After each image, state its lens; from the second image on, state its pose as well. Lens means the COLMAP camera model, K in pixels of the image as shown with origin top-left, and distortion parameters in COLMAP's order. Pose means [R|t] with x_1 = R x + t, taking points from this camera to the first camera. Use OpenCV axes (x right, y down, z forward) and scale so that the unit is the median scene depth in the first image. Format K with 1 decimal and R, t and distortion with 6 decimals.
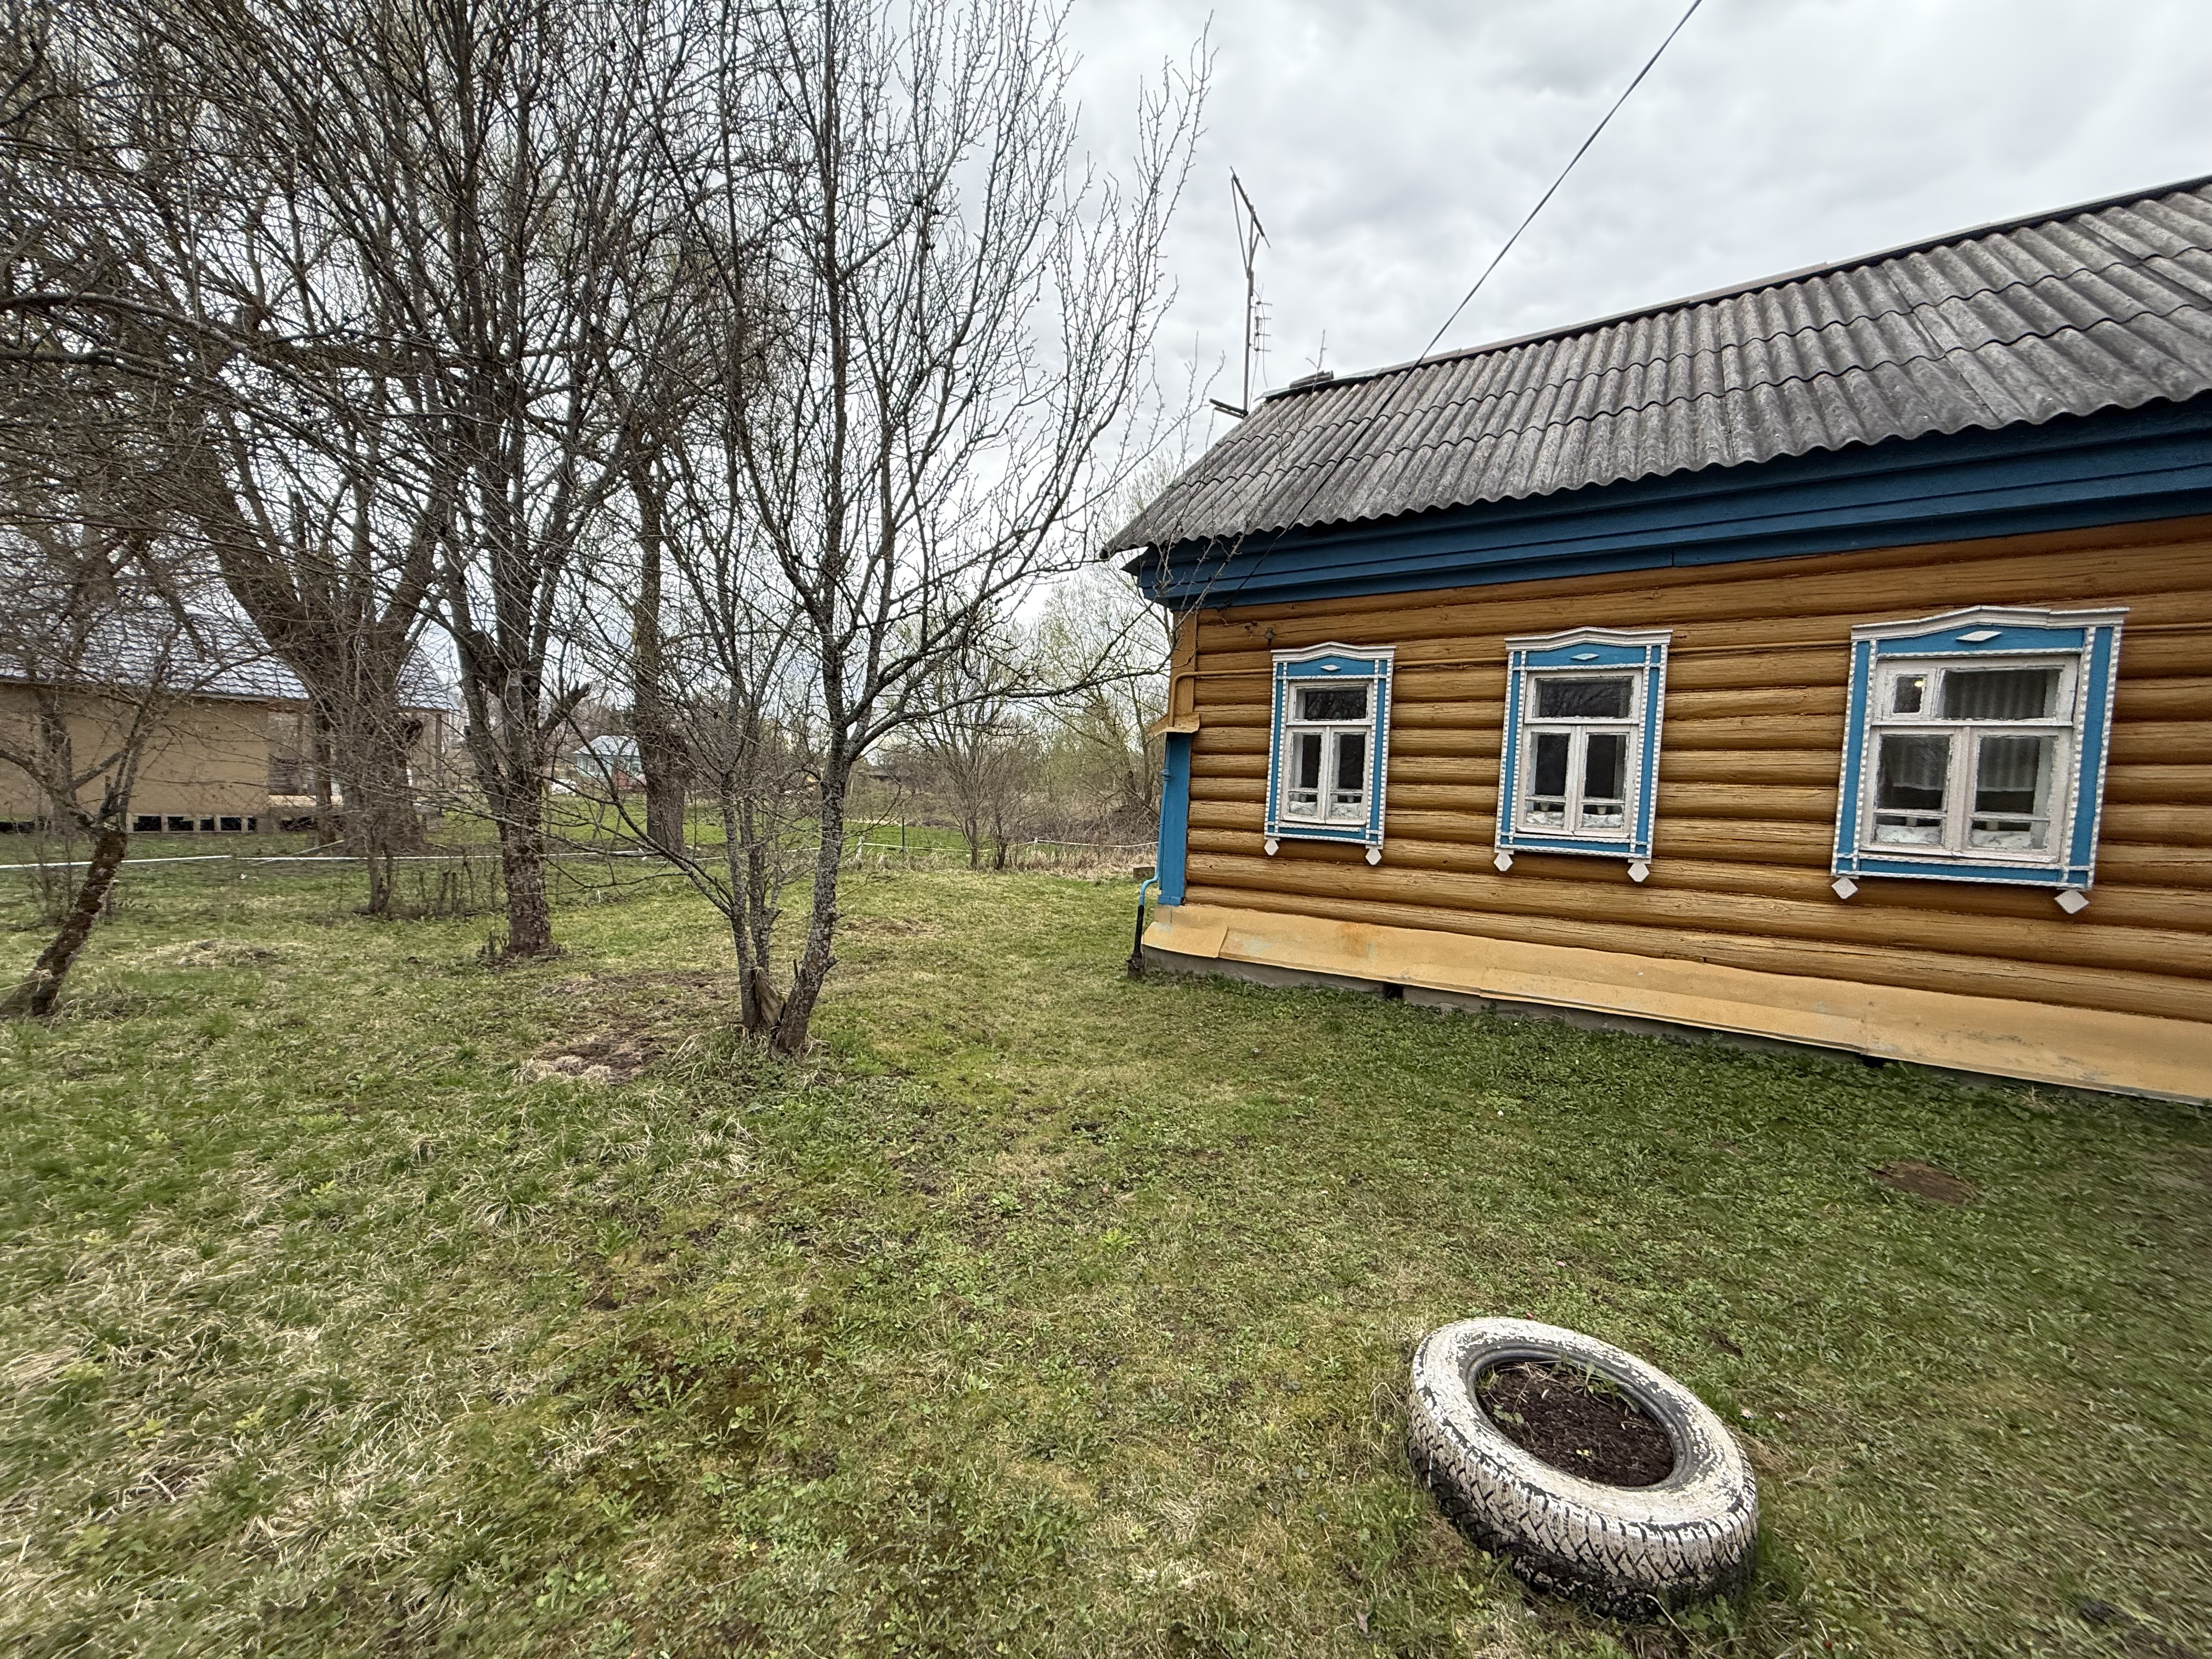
lens RADIAL K [[886.1, 0, 1097.8], [0, 886.1, 832.1], [0, 0, 1]] dist [-0.000216, 0.000454]
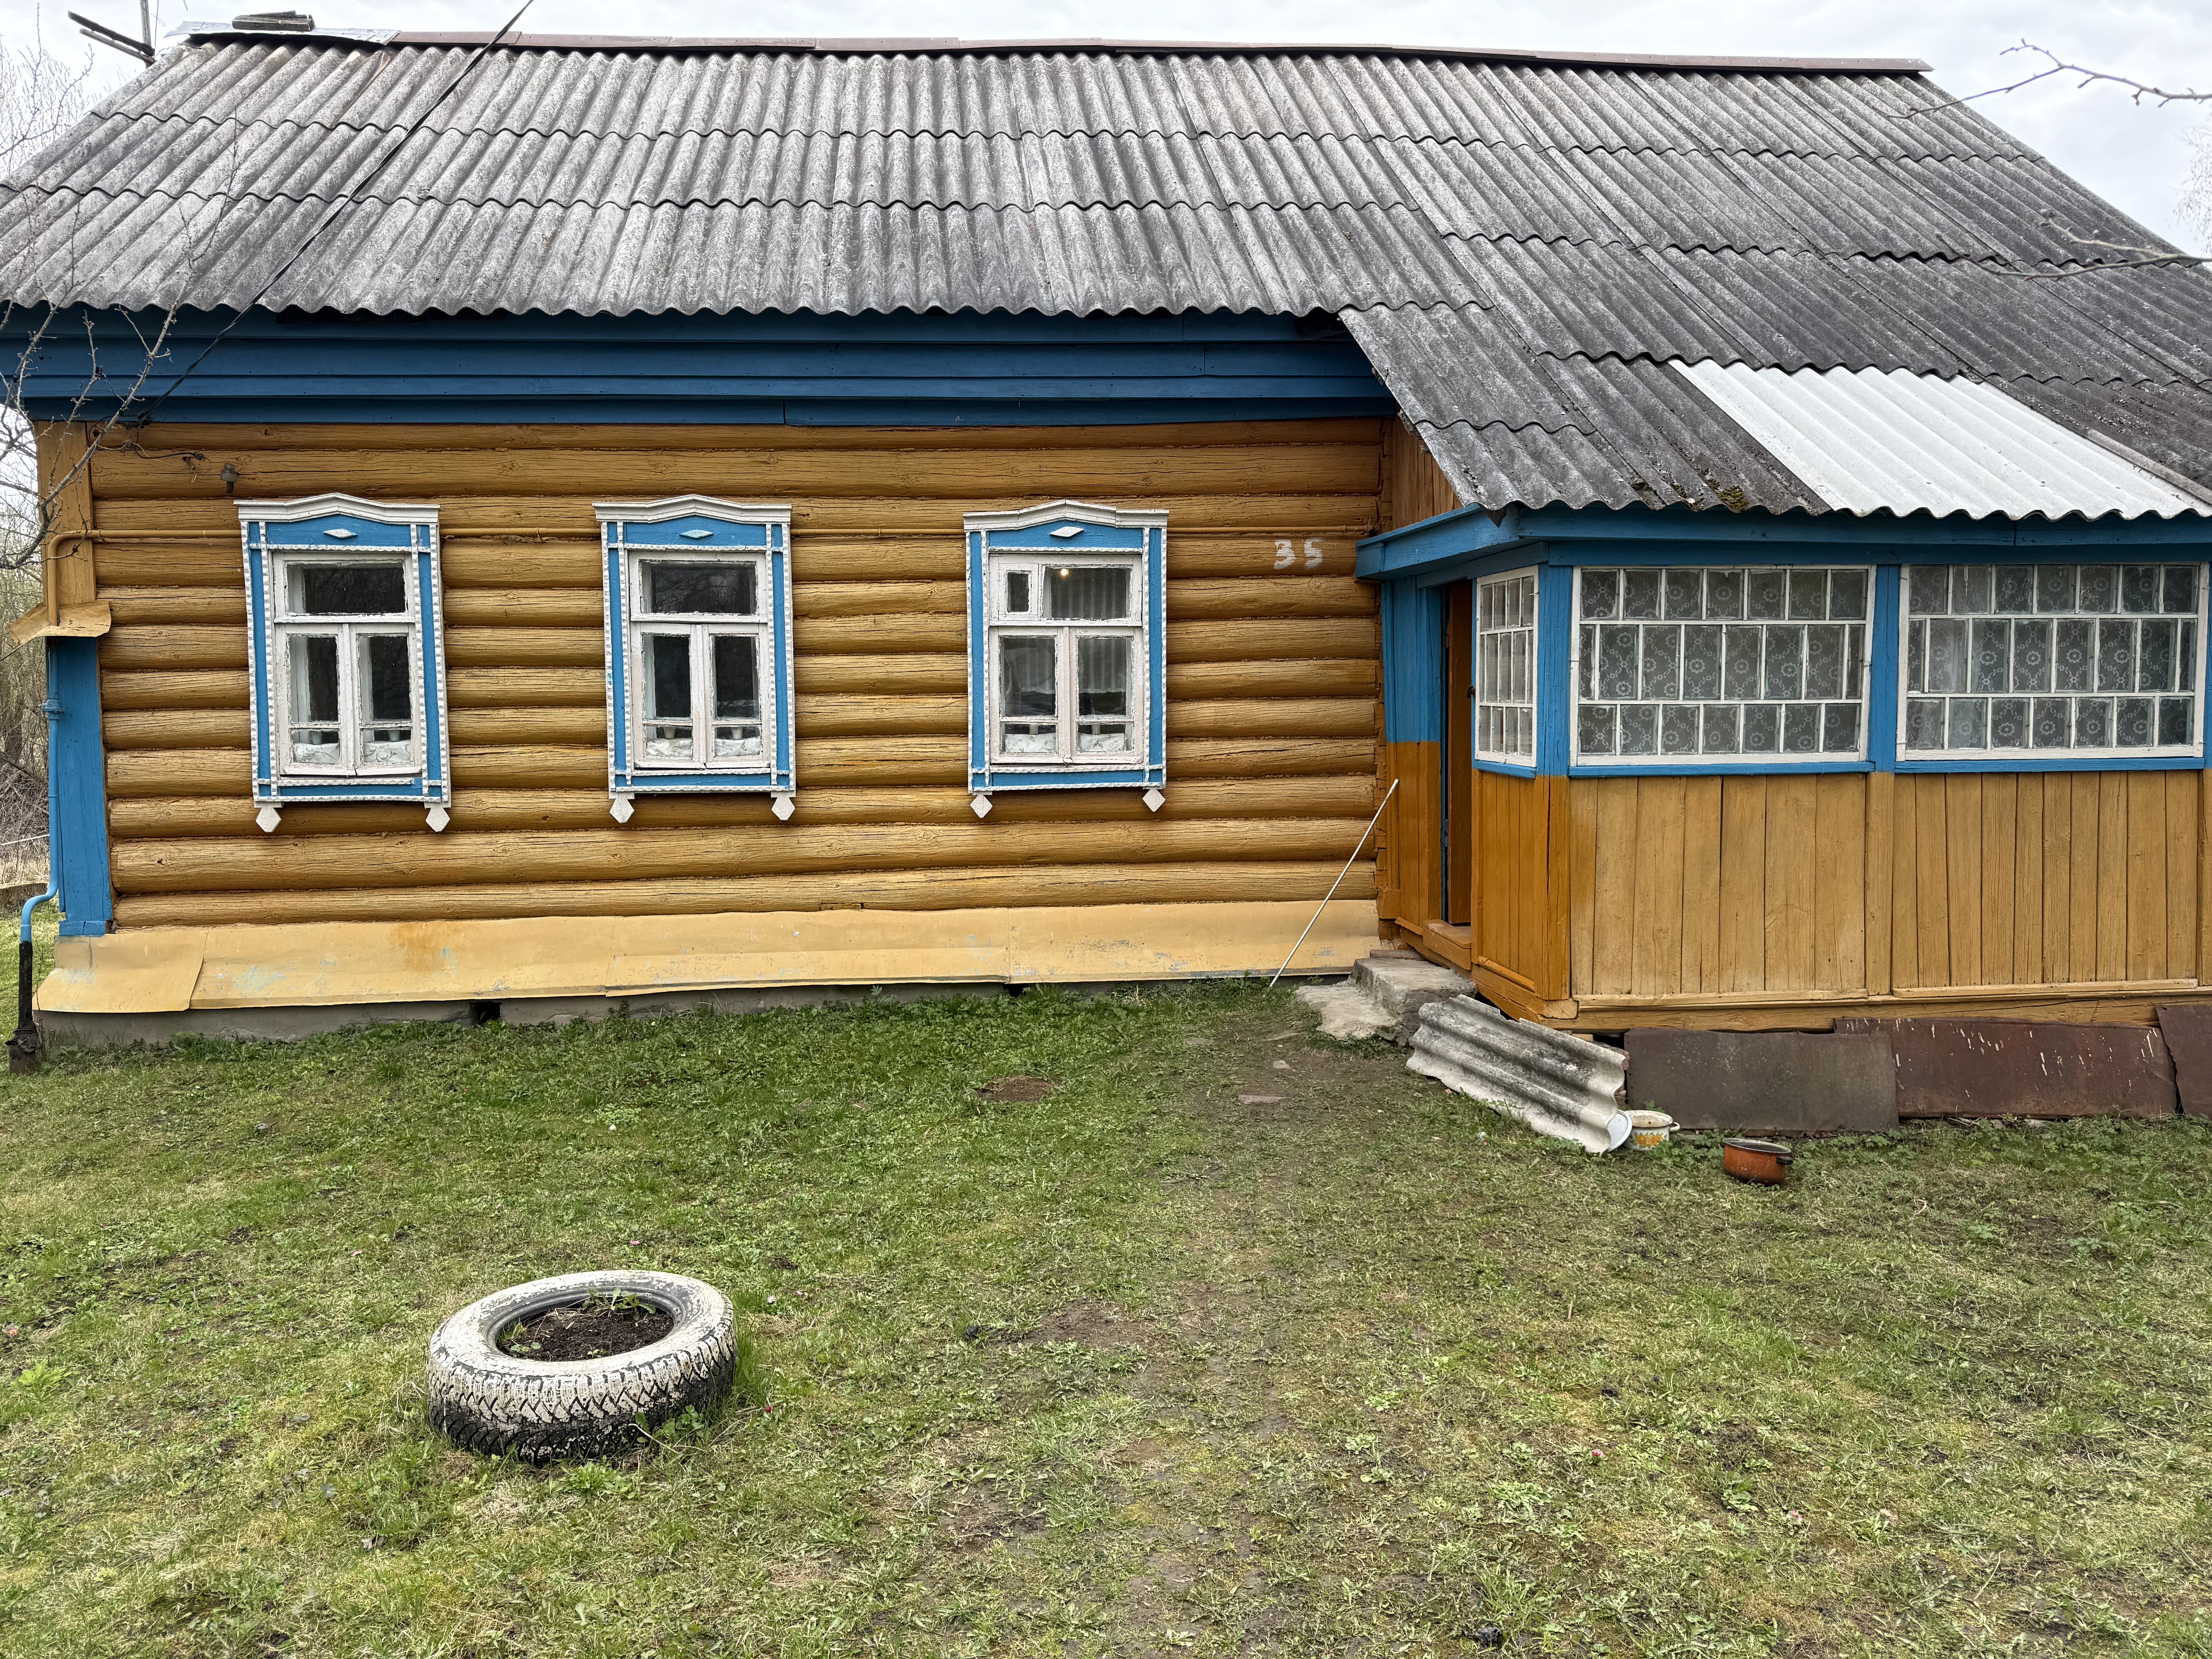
lens RADIAL K [[1549.5, 0, 1112.1], [0, 1549.5, 825.7], [0, 0, 1]] dist [0.075926, -0.101611]
pose [[0.783871, -0.092717, 0.613963, -0.021024], [0.072905, 0.995693, 0.057283, 0.002157], [-0.616629, -0.000142, 0.787254, -0.289880]]
